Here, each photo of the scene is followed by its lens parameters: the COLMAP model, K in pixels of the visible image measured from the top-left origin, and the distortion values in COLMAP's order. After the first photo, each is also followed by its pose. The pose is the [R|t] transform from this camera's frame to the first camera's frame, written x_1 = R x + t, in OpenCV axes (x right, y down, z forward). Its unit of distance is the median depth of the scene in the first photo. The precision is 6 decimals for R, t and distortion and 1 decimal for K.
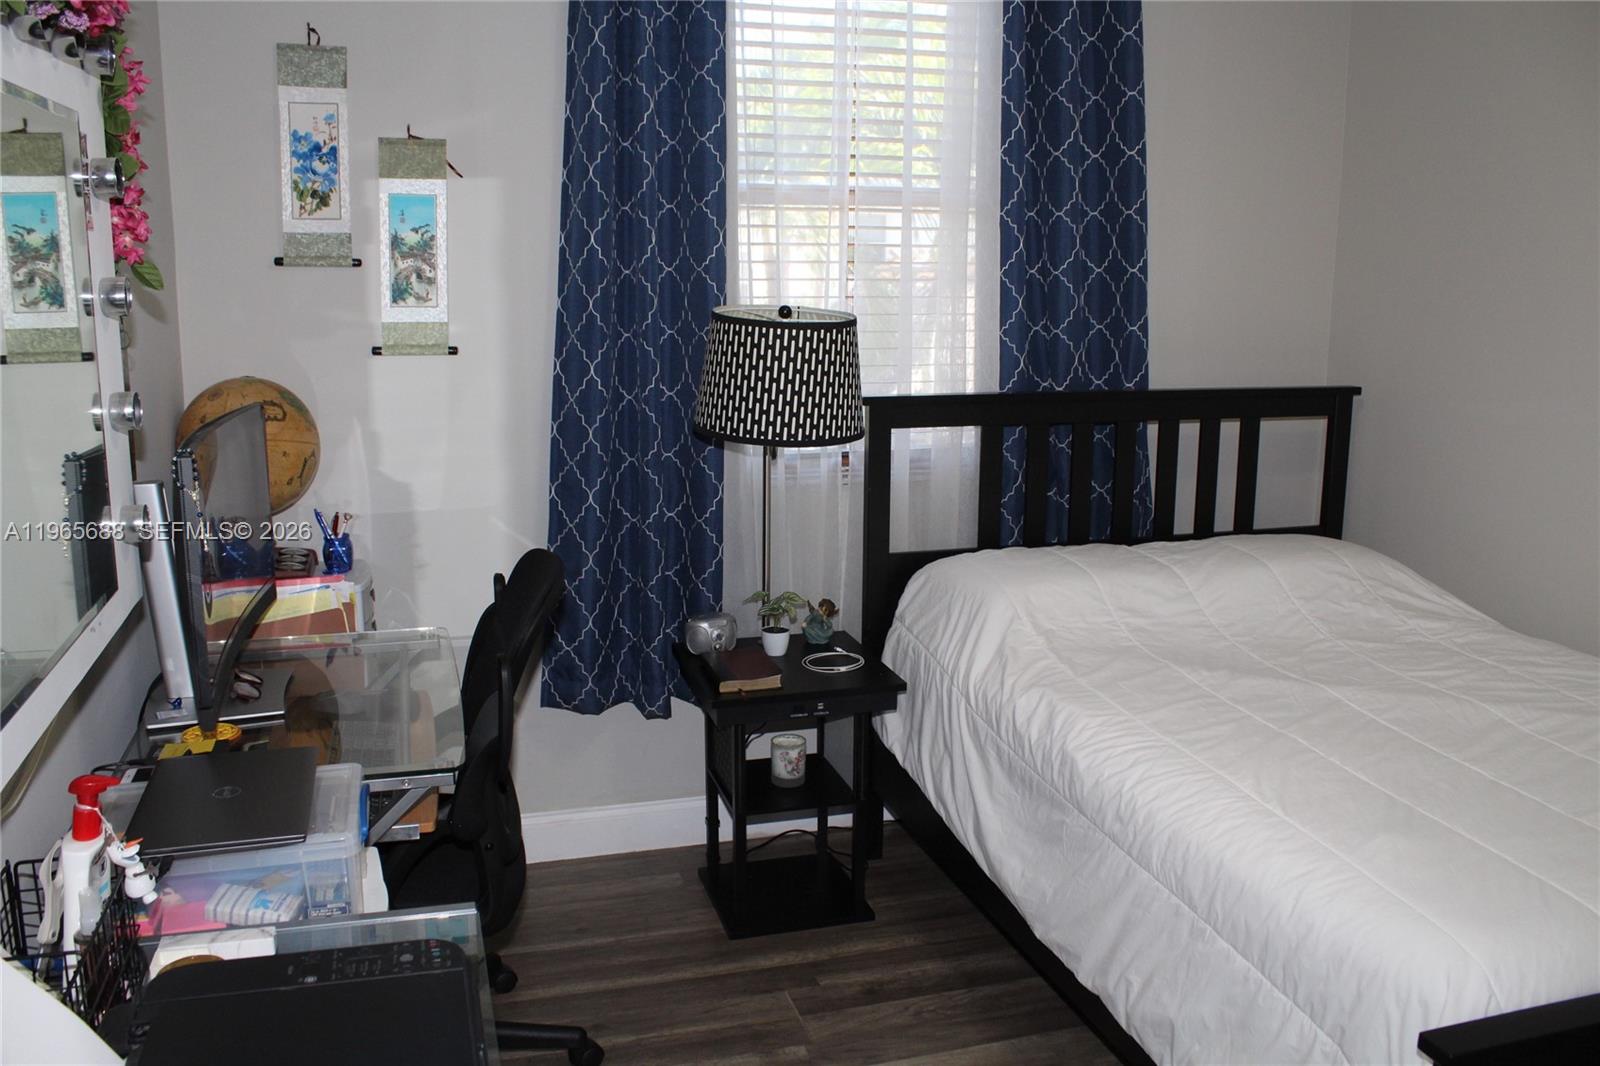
lens RADIAL K [[1337.6, 0, 791.8], [0, 1337.6, 523.9], [0, 0, 1]] dist [-0.156495, 0.115804]
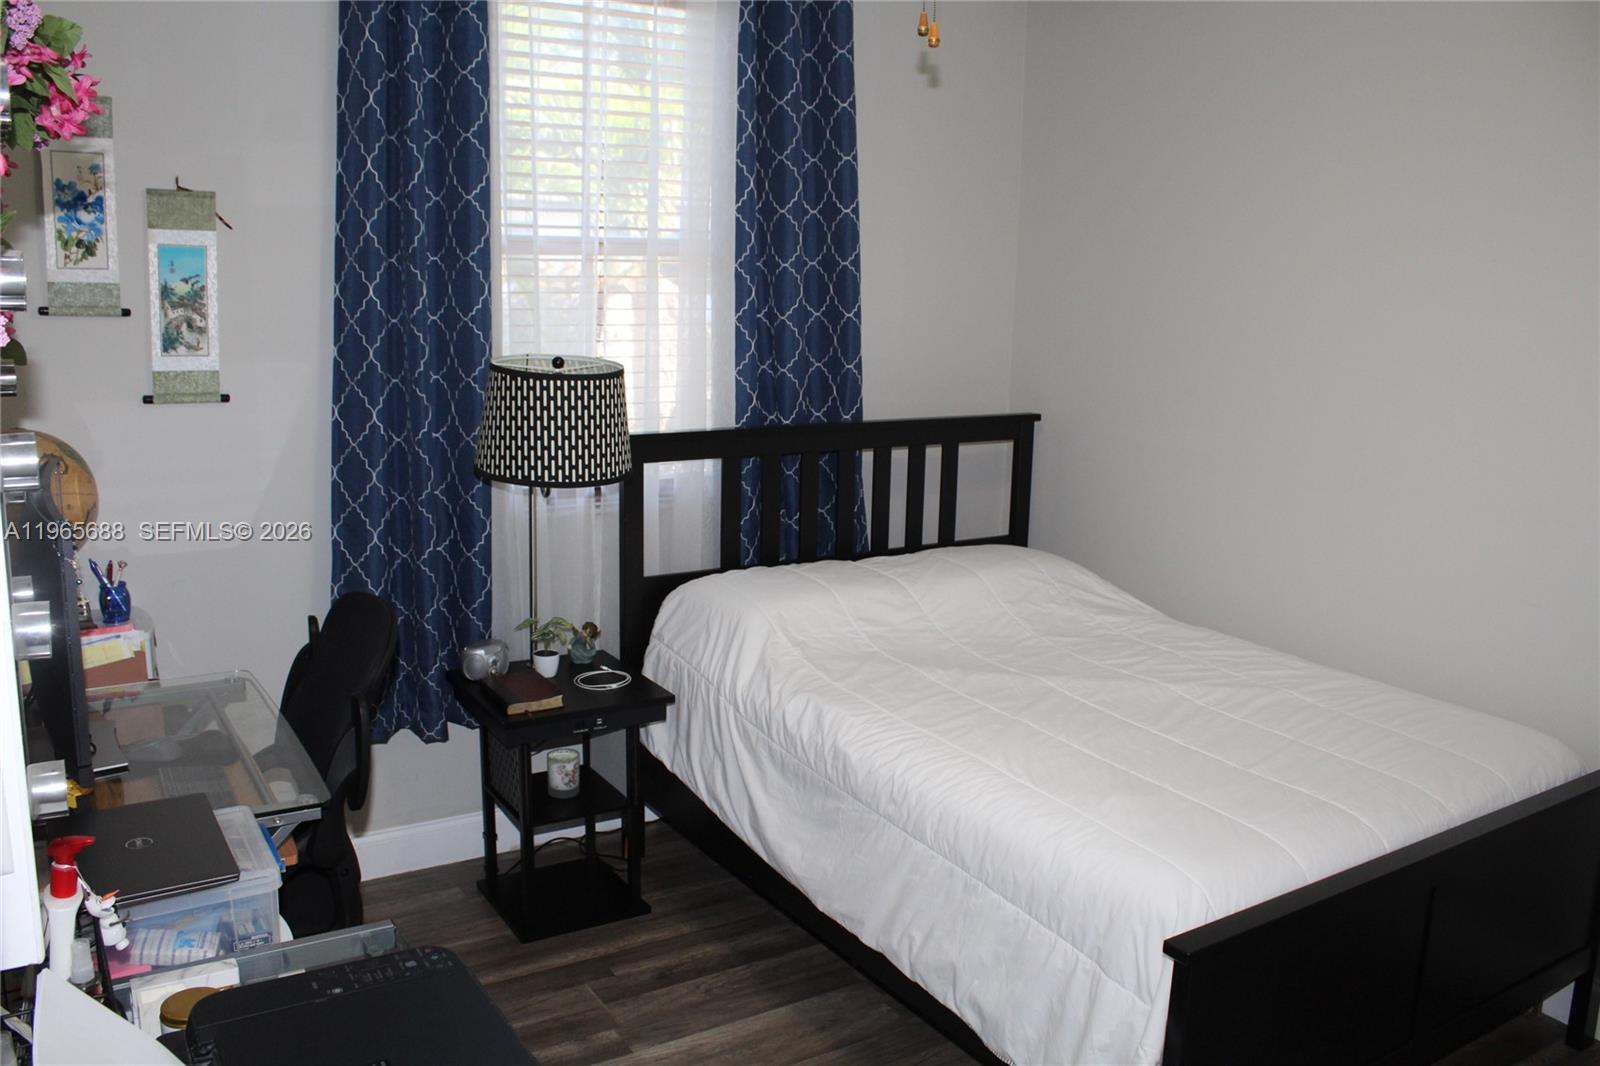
lens RADIAL K [[1337.6, 0, 803.8], [0, 1337.6, 525.9], [0, 0, 1]] dist [-0.156495, 0.115804]
pose [[0.962157, -0.033628, 0.270411, -0.104214], [0.033562, 0.999425, 0.004872, -0.022833], [-0.270419, 0.004388, 0.962733, -0.093194]]
